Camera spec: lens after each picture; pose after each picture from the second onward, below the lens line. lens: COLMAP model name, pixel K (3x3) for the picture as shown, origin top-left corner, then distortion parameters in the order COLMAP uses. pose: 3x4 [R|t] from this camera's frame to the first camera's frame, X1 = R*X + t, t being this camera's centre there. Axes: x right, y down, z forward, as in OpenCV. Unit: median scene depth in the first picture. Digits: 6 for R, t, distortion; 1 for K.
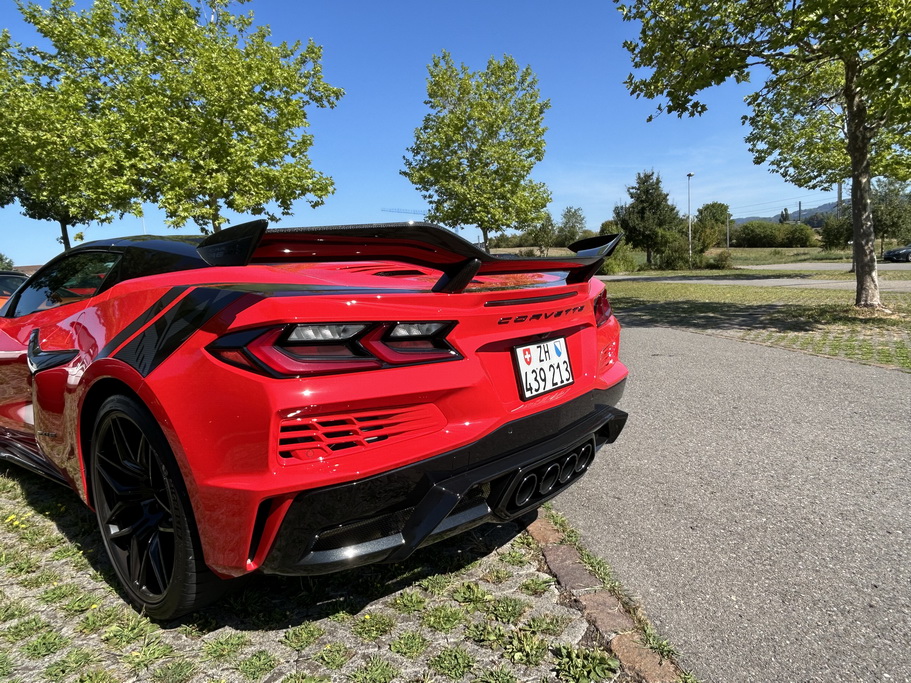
lens RADIAL K [[601.4, 0, 453.9], [0, 601.4, 346.7], [0, 0, 1]] dist [0.000191, 0.000537]
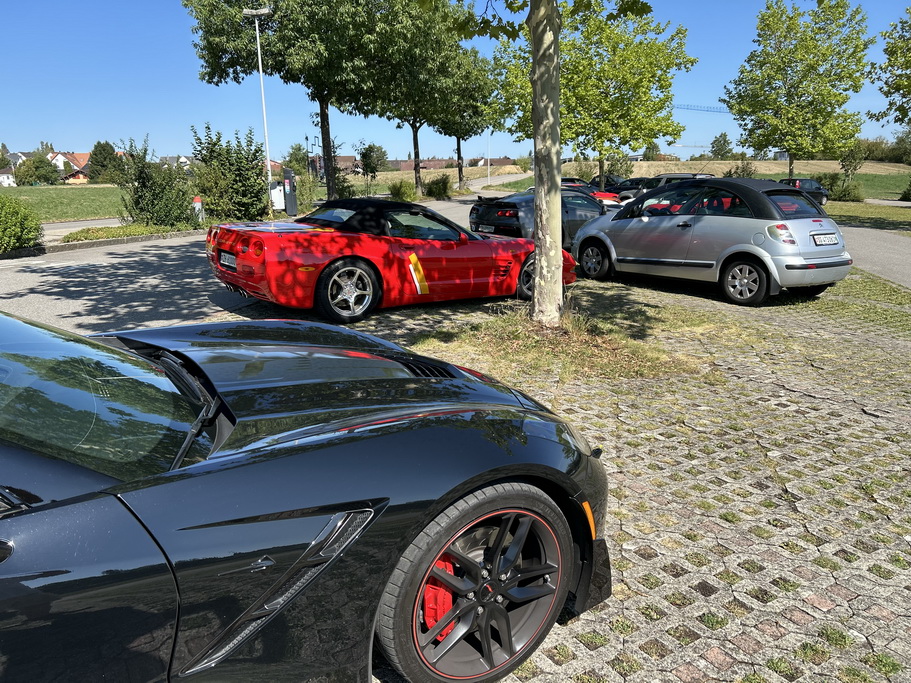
lens RADIAL K [[697.0, 0, 460.7], [0, 697.0, 352.9], [0, 0, 1]] dist [0.020433, -0.005441]
pose [[0.928264, 0.141163, -0.344090, -0.026494], [-0.097990, 0.985309, 0.139873, 0.068212], [0.358780, -0.096122, 0.928460, -0.652738]]
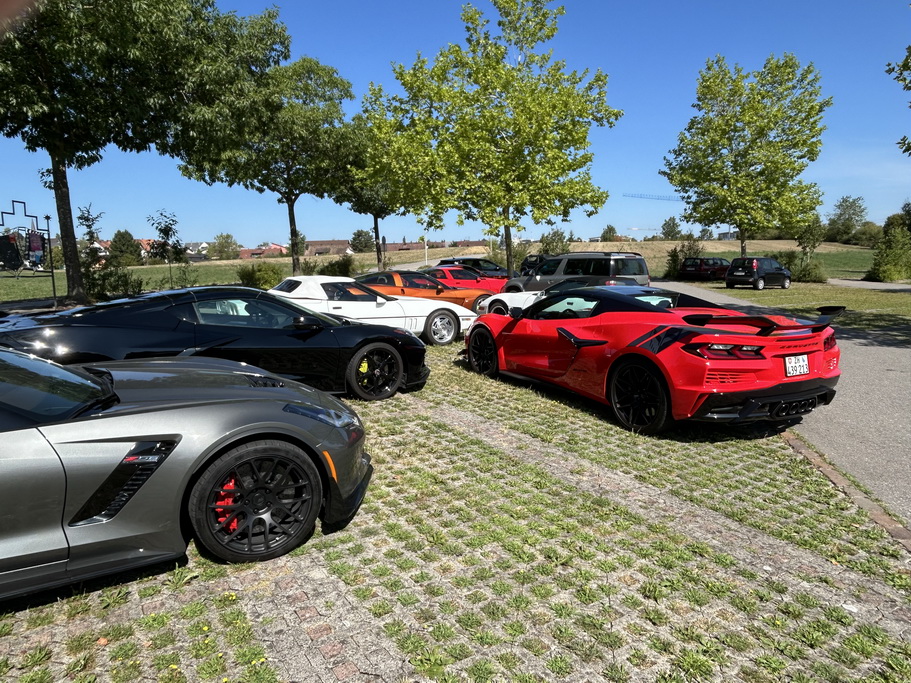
lens RADIAL K [[601.4, 0, 453.9], [0, 601.4, 346.7], [0, 0, 1]] dist [0.000191, 0.000537]
pose [[0.928311, 0.098541, -0.358509, -0.022107], [-0.089247, 0.995106, 0.042426, -0.001868], [0.360935, -0.007388, 0.932562, -0.143905]]
